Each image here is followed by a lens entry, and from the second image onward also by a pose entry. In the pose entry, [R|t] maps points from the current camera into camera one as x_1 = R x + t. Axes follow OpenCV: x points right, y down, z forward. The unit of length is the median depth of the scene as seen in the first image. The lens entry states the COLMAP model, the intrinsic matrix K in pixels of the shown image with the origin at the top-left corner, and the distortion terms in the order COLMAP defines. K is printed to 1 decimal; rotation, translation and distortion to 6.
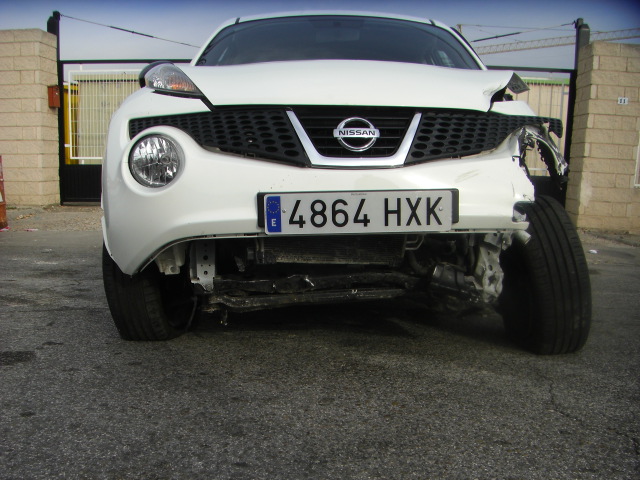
lens RADIAL K [[720.1, 0, 286.2], [0, 720.1, 335.5], [0, 0, 1]] dist [-0.157284, 0.047201]
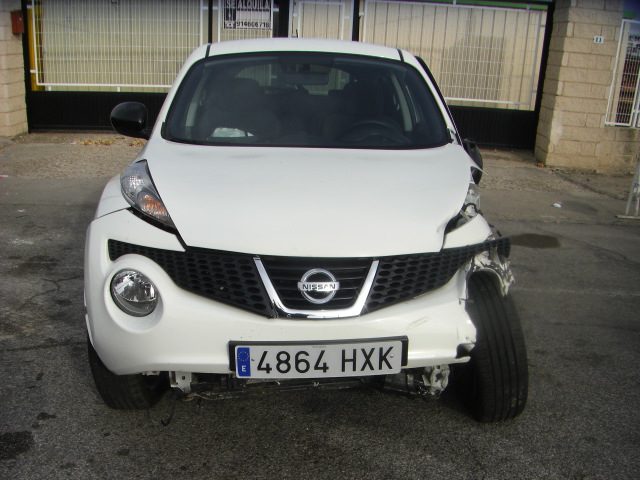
lens RADIAL K [[720.1, 0, 286.2], [0, 720.1, 335.5], [0, 0, 1]] dist [-0.157284, 0.047201]
pose [[0.999232, -0.002020, 0.039121, 0.004648], [-0.004628, 0.985588, 0.169098, -0.365765], [-0.038899, -0.169149, 0.984823, -0.101766]]
